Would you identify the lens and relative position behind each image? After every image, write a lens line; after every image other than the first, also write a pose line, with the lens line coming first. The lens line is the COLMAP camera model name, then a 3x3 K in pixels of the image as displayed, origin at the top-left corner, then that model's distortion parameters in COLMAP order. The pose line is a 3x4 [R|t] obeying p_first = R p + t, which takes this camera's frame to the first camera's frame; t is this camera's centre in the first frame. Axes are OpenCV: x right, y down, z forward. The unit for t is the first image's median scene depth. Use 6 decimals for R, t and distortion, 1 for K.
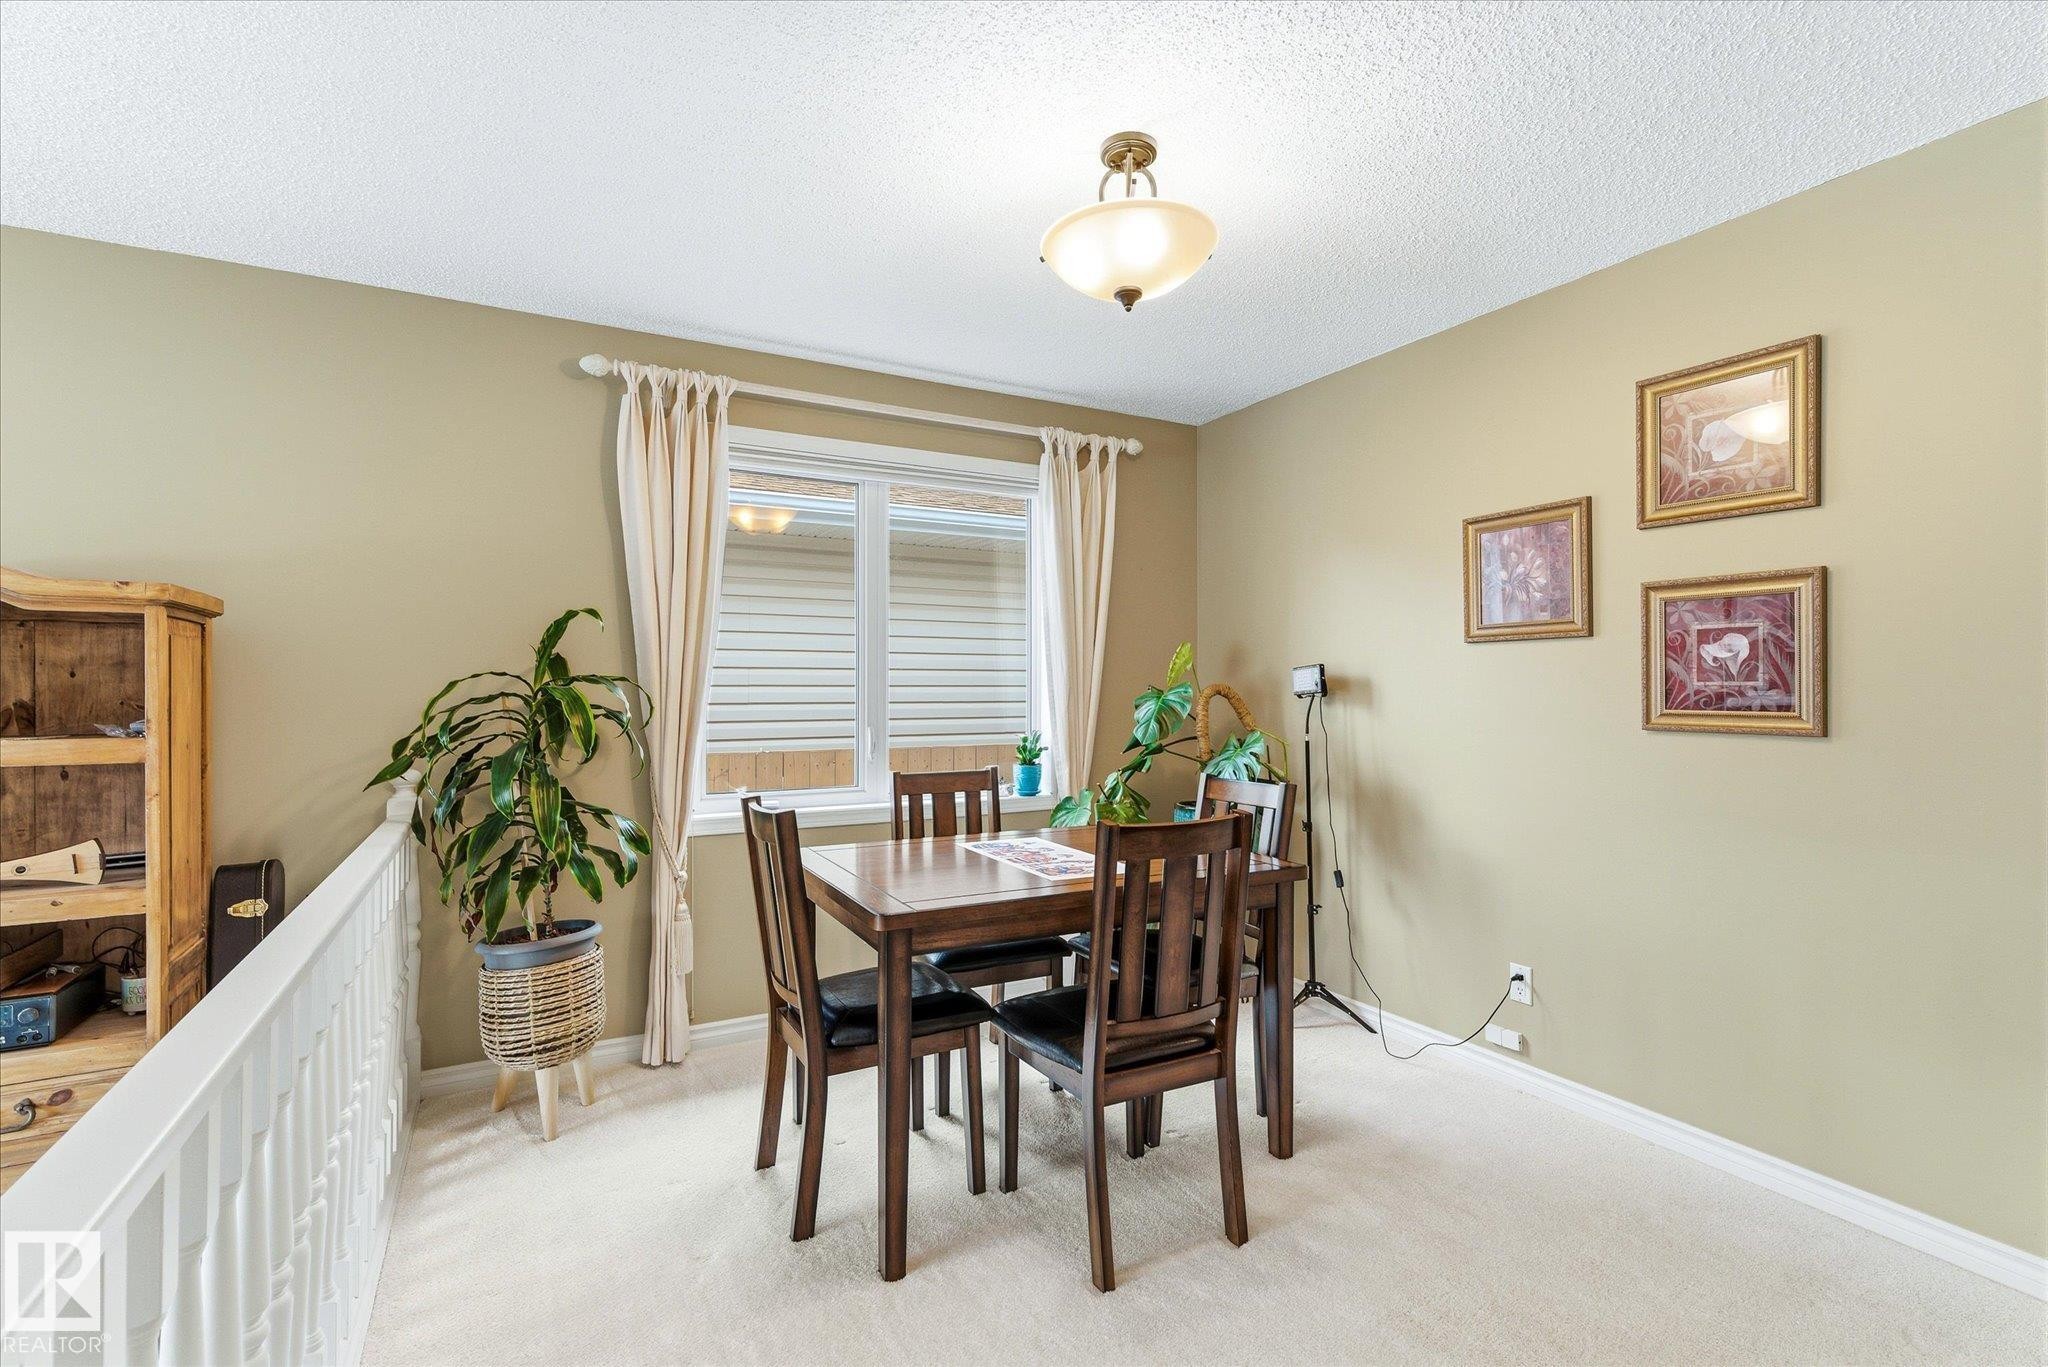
lens RADIAL K [[935.2, 0, 1001.7], [0, 935.2, 686.1], [0, 0, 1]] dist [0.001054, 0.000320]
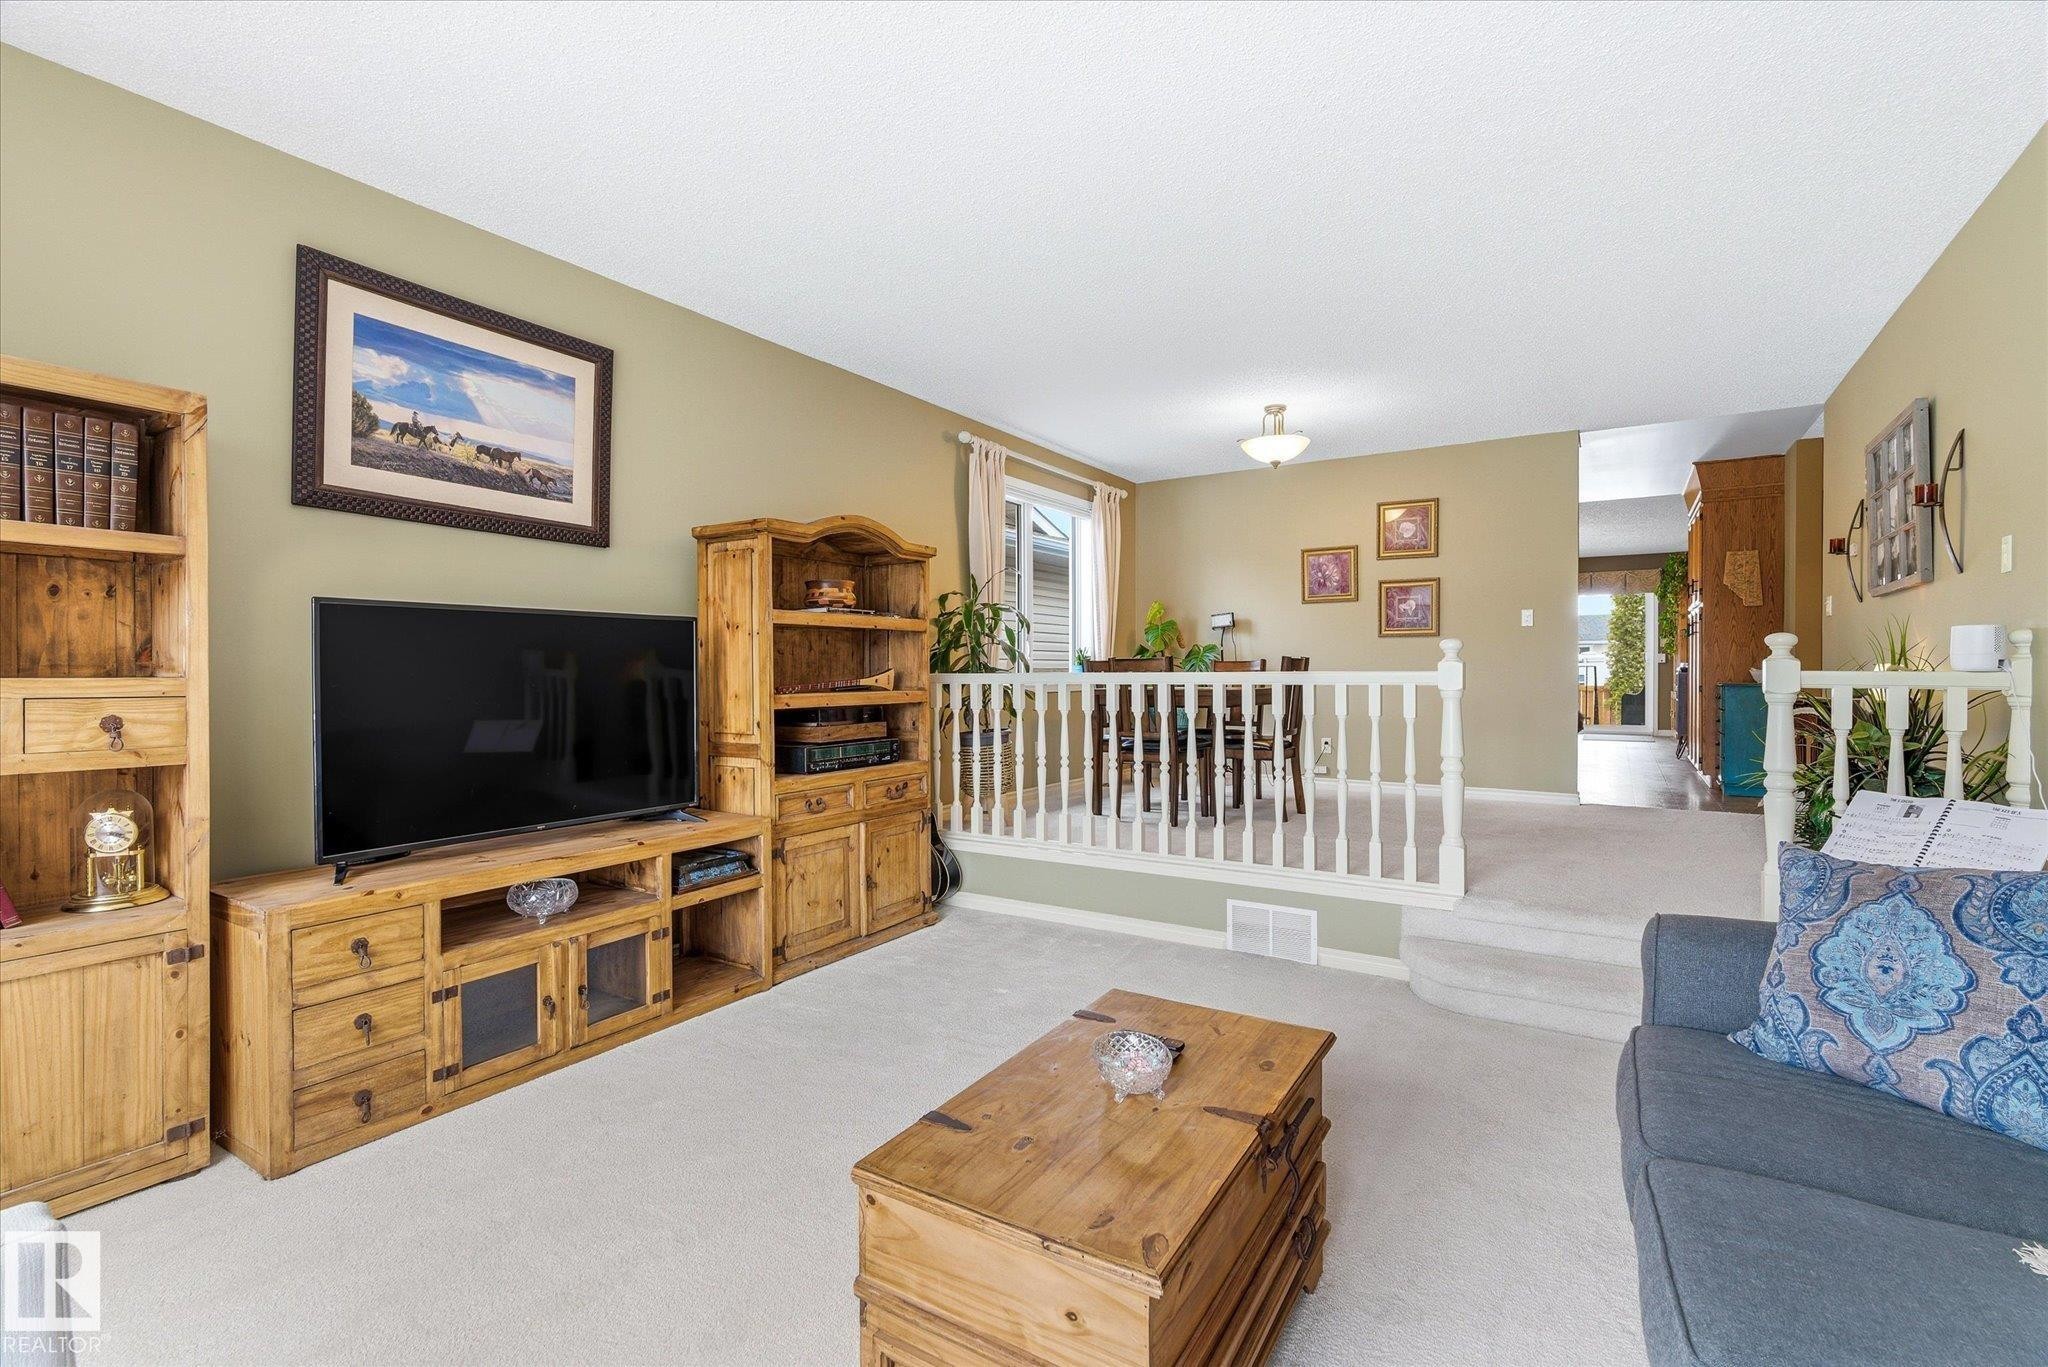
lens RADIAL K [[935.2, 0, 1001.7], [0, 935.2, 686.1], [0, 0, 1]] dist [0.001054, 0.000320]
pose [[0.880705, -0.006567, 0.473620, -1.441452], [-0.000919, 0.999878, 0.015571, 0.140990], [-0.473664, -0.014149, 0.880592, -0.785028]]
